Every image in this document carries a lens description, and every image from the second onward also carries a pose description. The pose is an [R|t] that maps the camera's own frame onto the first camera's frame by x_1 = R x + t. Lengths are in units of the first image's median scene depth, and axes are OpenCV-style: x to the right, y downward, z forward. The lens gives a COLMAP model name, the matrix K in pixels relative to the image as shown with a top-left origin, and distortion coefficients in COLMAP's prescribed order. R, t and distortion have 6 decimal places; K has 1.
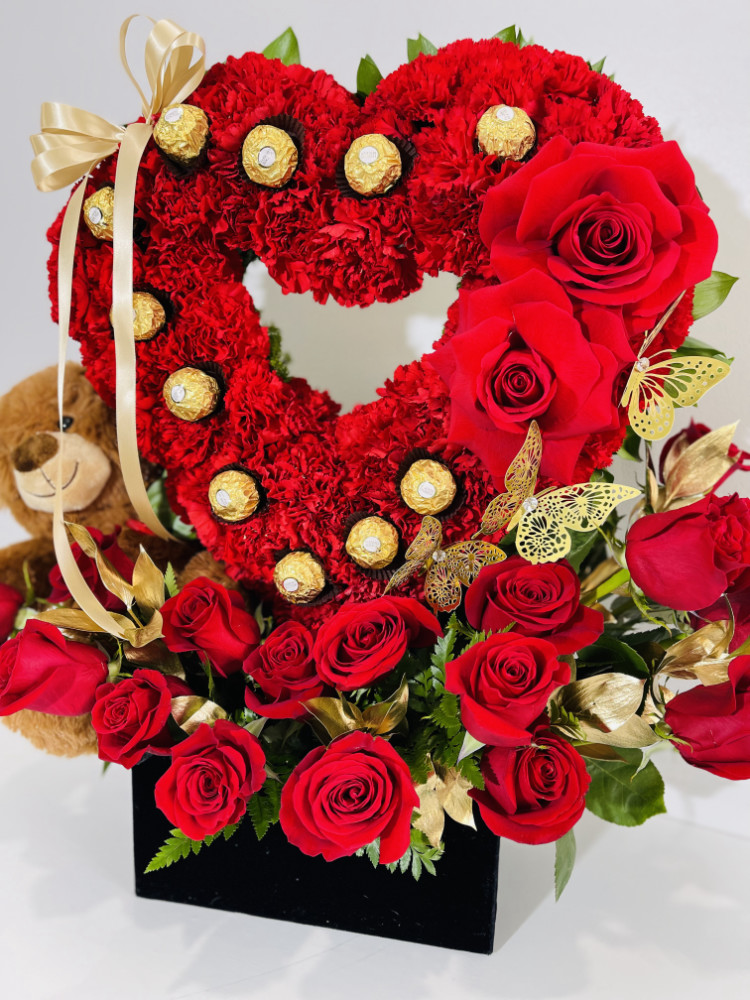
lens RADIAL K [[786.9, 0, 368.4], [0, 786.9, 509.1], [0, 0, 1]] dist [0.024777, -0.006438]
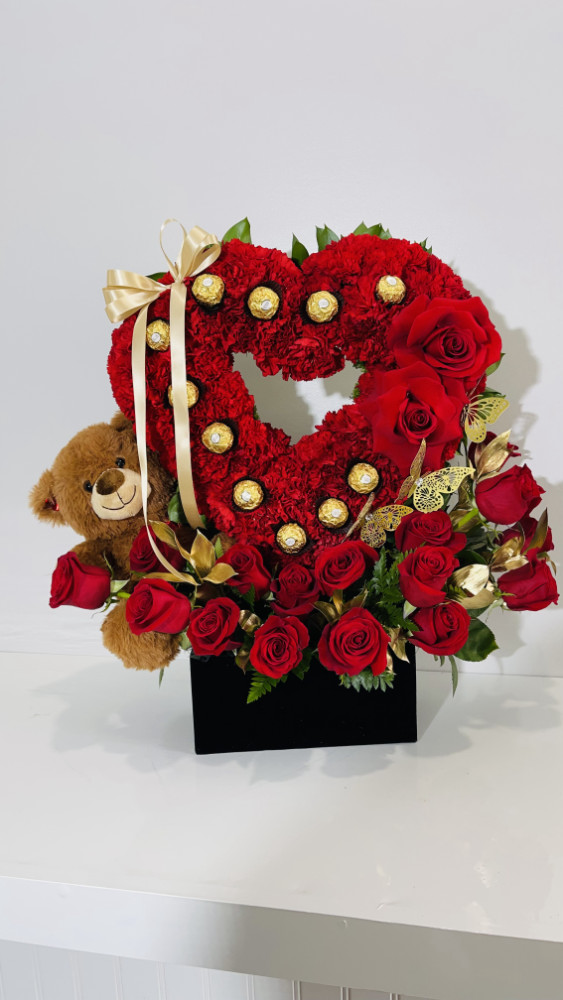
lens RADIAL K [[788.6, 0, 283.3], [0, 788.6, 508.4], [0, 0, 1]] dist [0.065924, -0.009657]
pose [[0.969198, -0.098139, 0.225885, -0.524878], [0.105478, 0.994208, -0.020625, 0.059605], [-0.222552, 0.043815, 0.973936, -0.732406]]
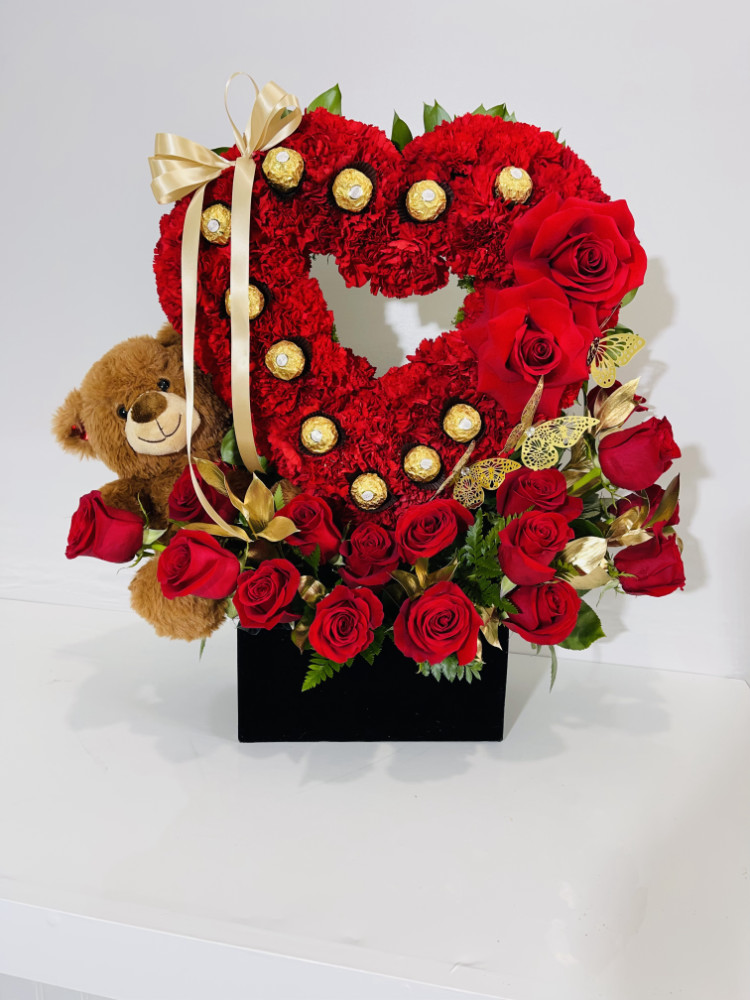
lens RADIAL K [[792.5, 0, 378.8], [0, 792.5, 514.9], [0, 0, 1]] dist [0.061969, -0.104241]
pose [[0.967939, -0.052437, 0.245650, -0.452657], [0.043263, 0.998155, 0.042596, 0.074208], [-0.247430, -0.030603, 0.968422, -0.407219]]
